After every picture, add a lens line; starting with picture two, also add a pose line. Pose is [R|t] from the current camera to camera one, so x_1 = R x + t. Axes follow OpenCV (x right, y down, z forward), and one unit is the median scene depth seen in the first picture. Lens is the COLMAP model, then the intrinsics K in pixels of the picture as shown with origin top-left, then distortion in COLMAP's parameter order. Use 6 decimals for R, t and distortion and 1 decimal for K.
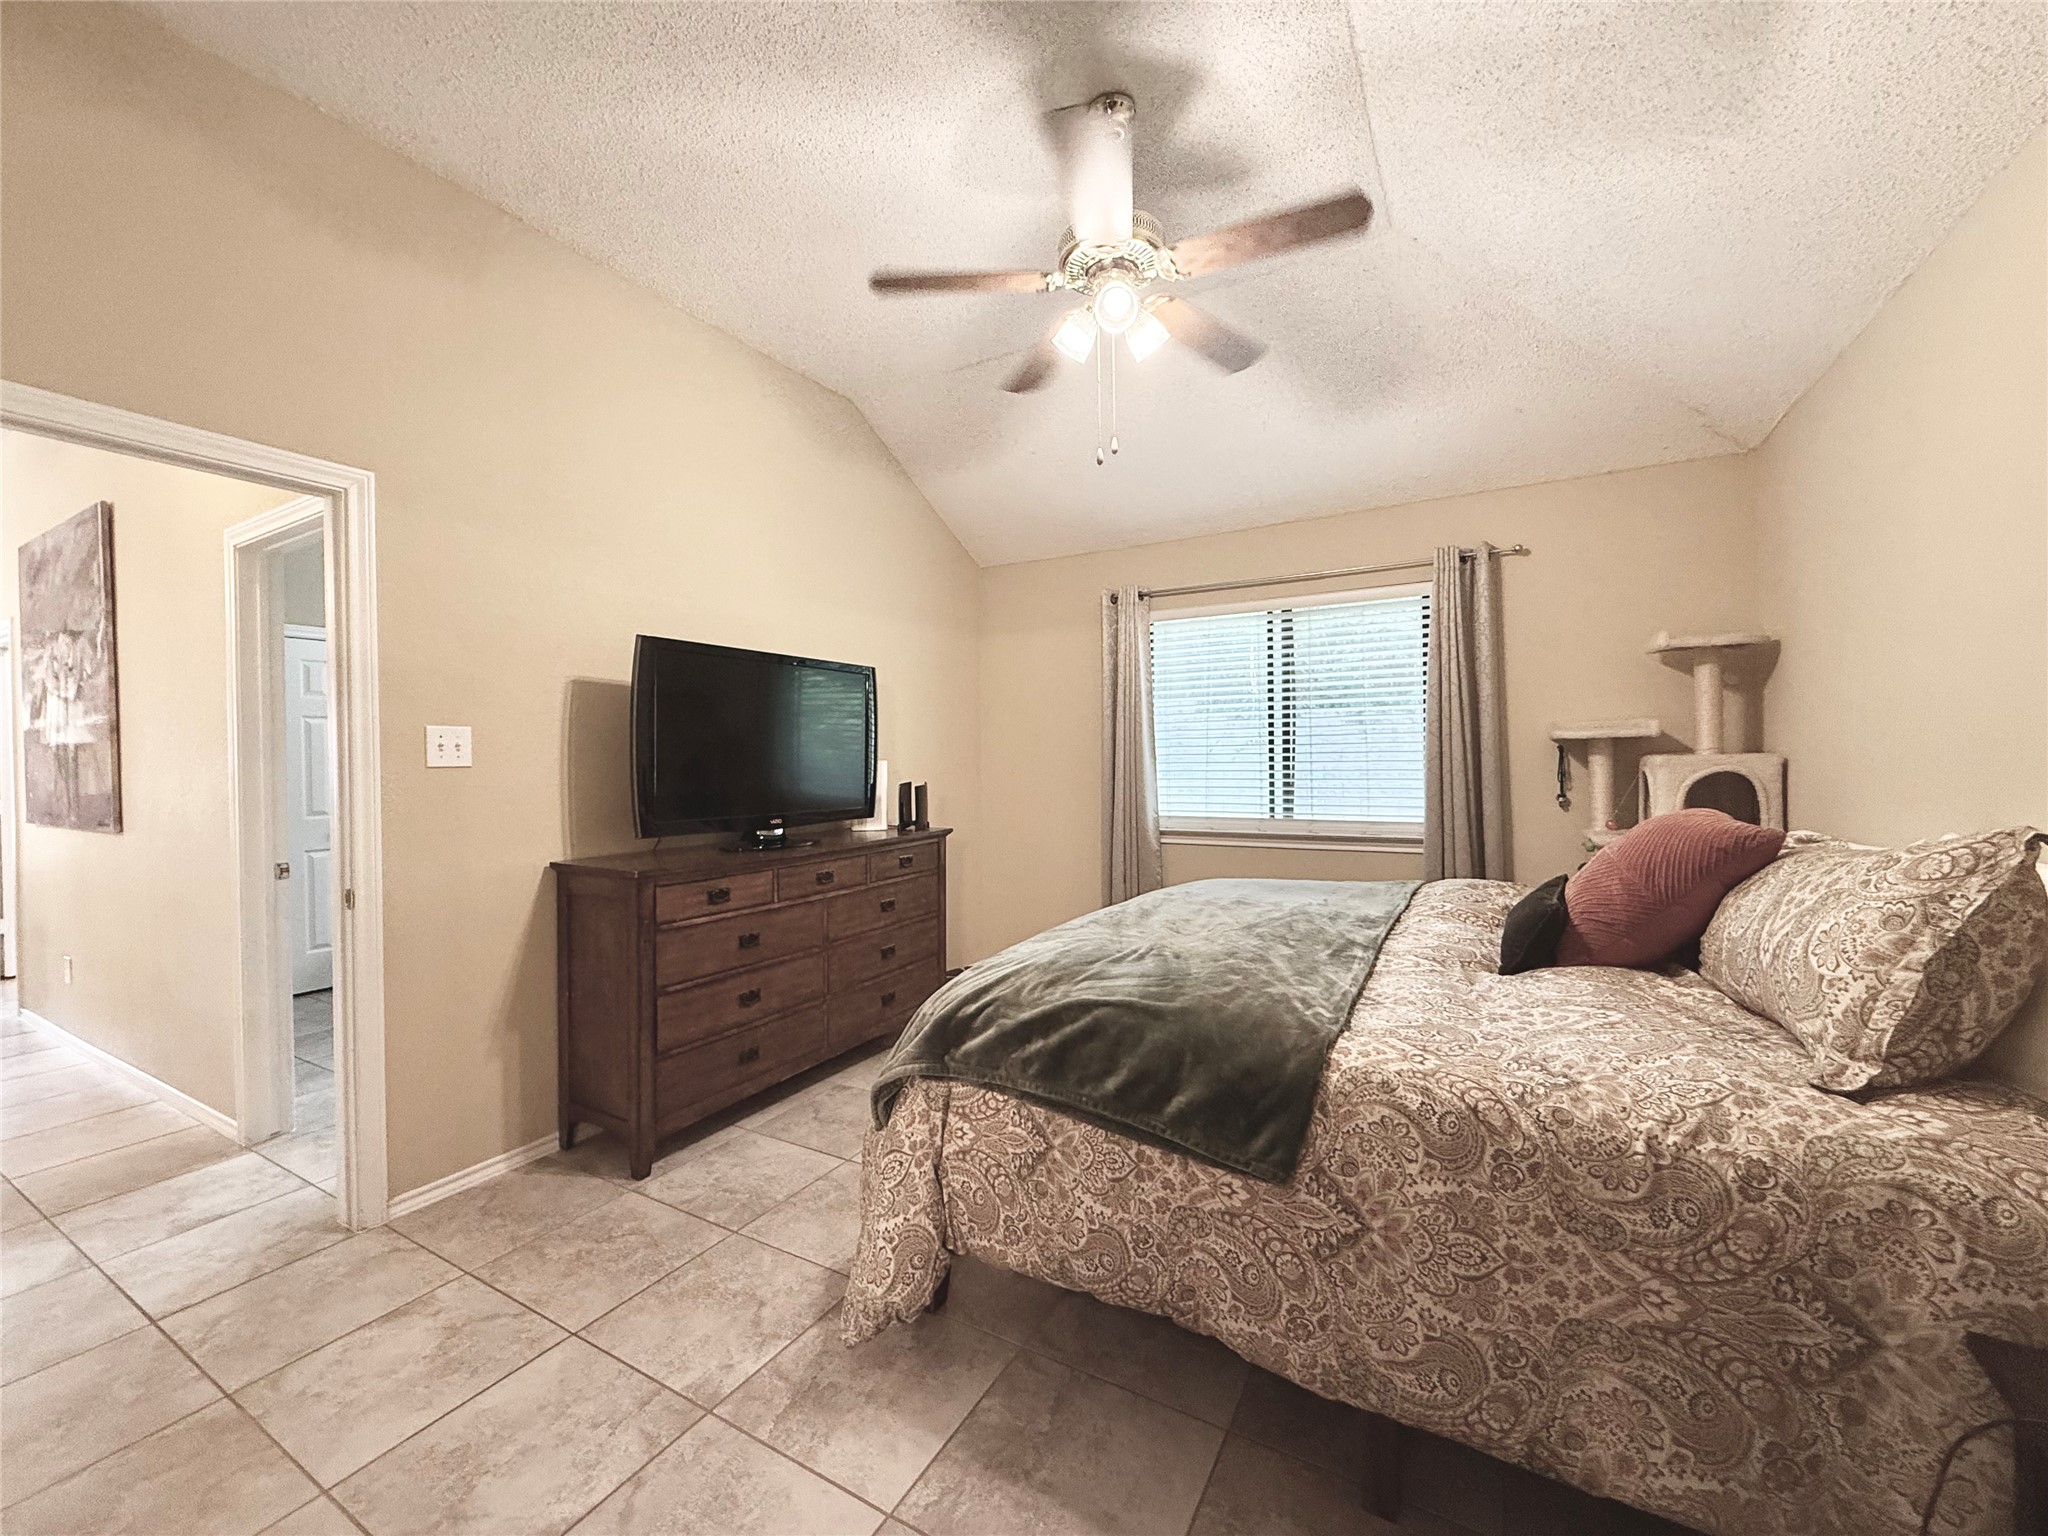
lens RADIAL K [[816.3, 0, 1020.2], [0, 816.3, 766.4], [0, 0, 1]] dist [-0.000113, -0.000068]
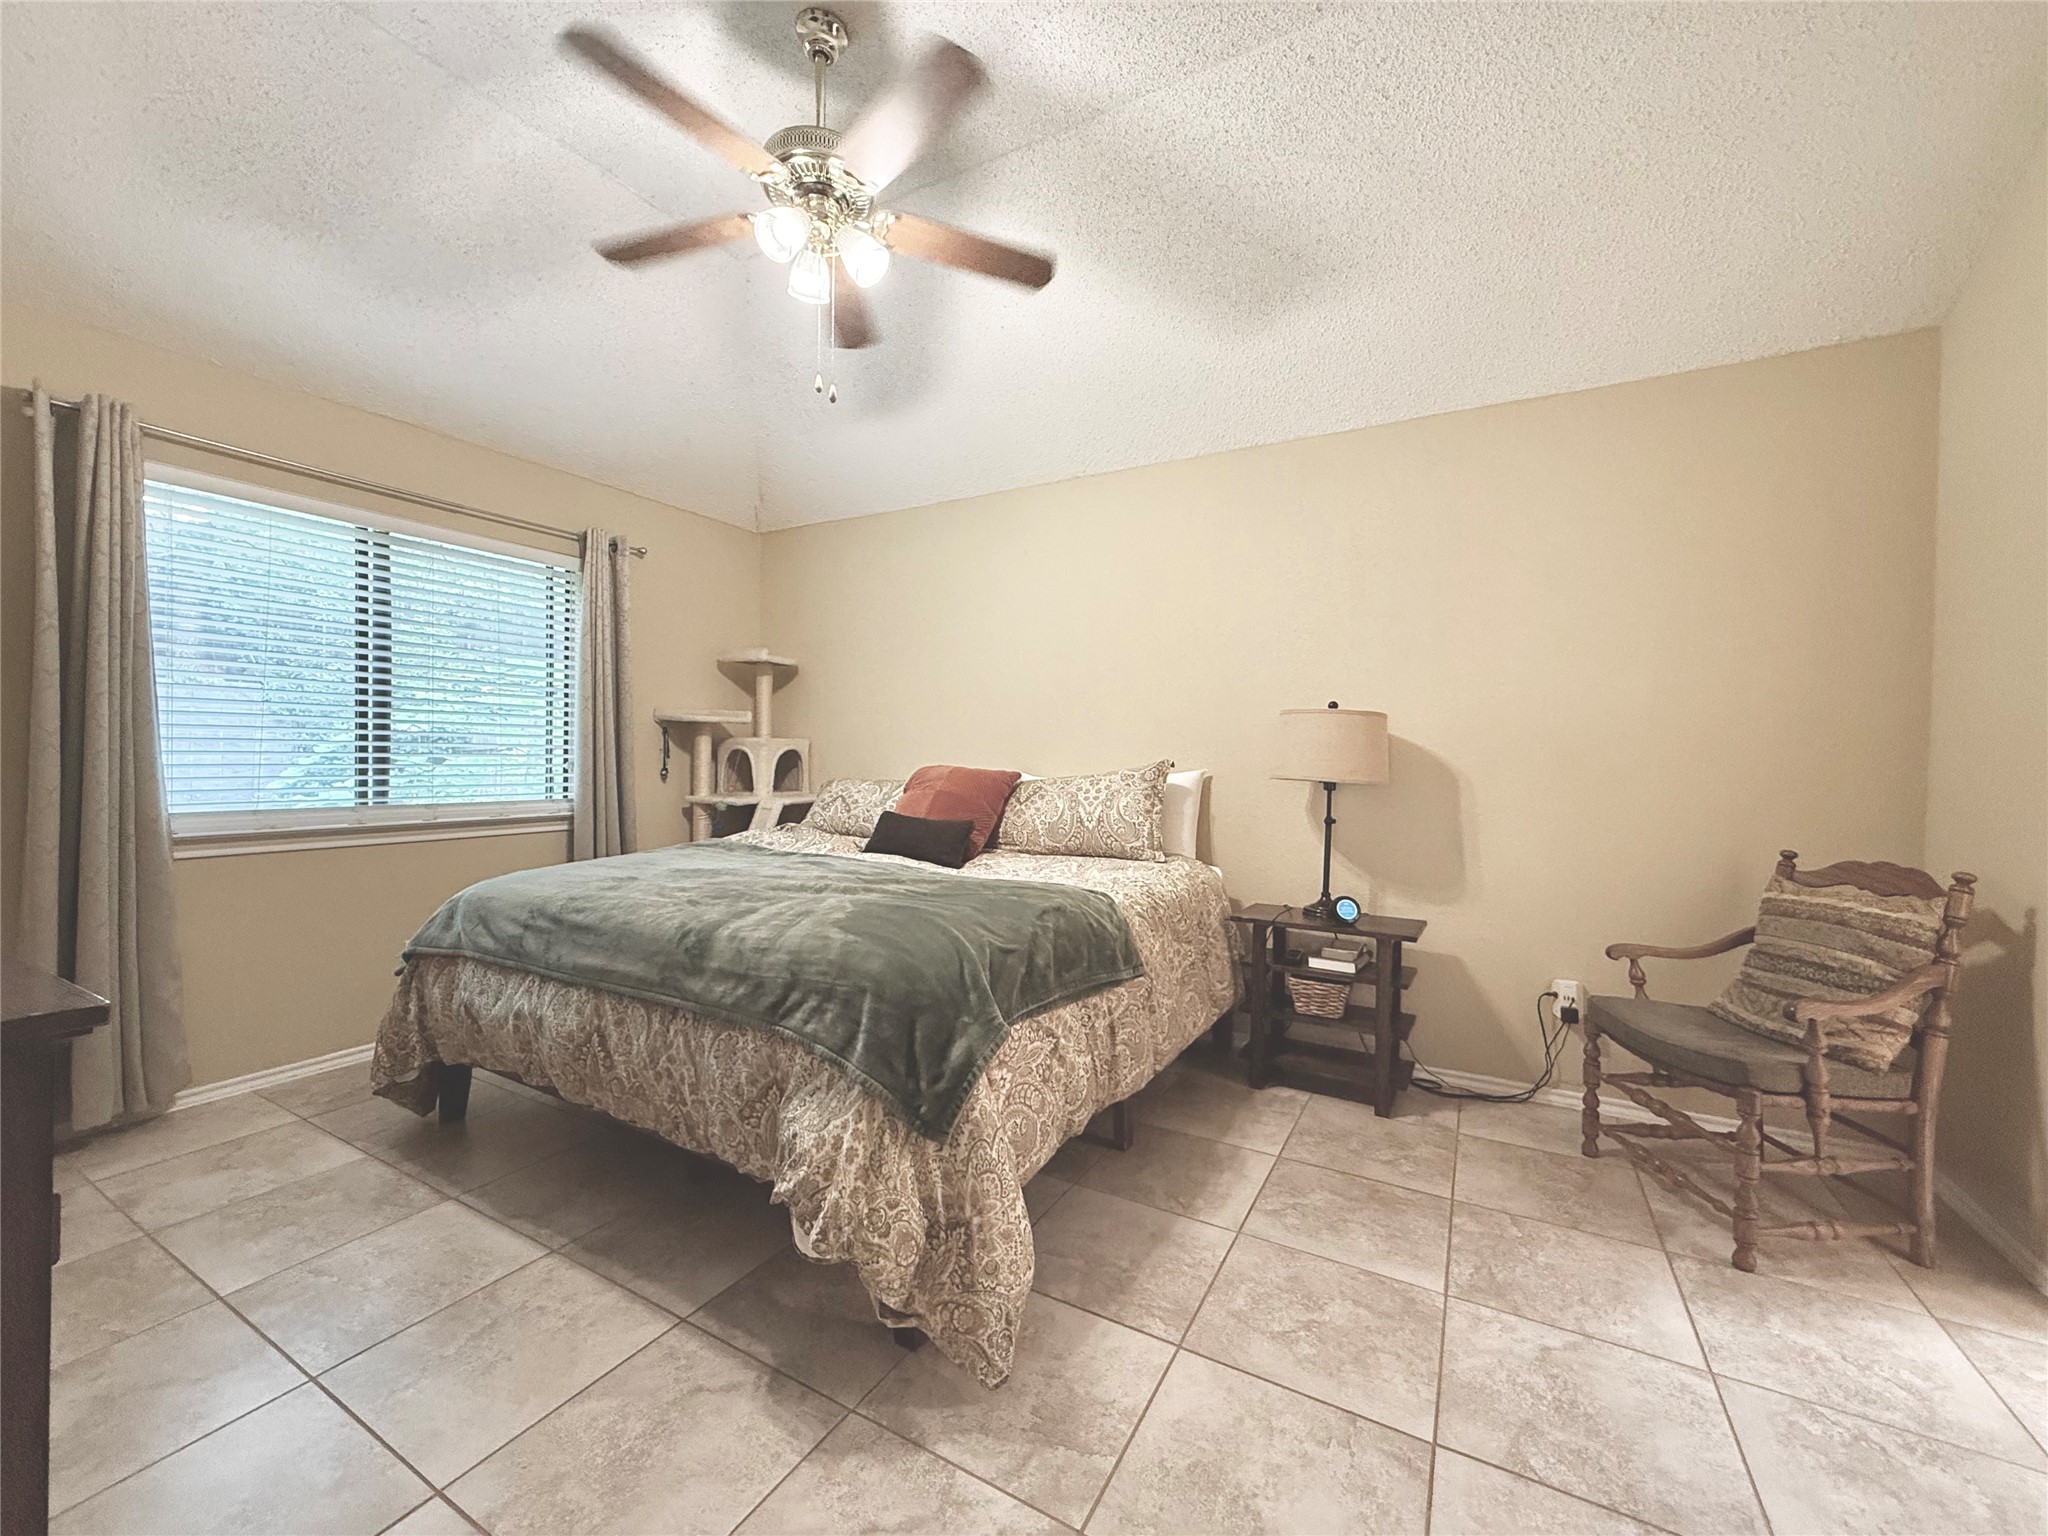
lens RADIAL K [[816.3, 0, 1020.2], [0, 816.3, 766.4], [0, 0, 1]] dist [-0.000113, -0.000068]
pose [[-0.006421, 0.003180, 0.999974, -0.528211], [-0.001432, 0.999994, -0.003189, 0.035164], [-0.999978, -0.001452, -0.006417, 0.490119]]
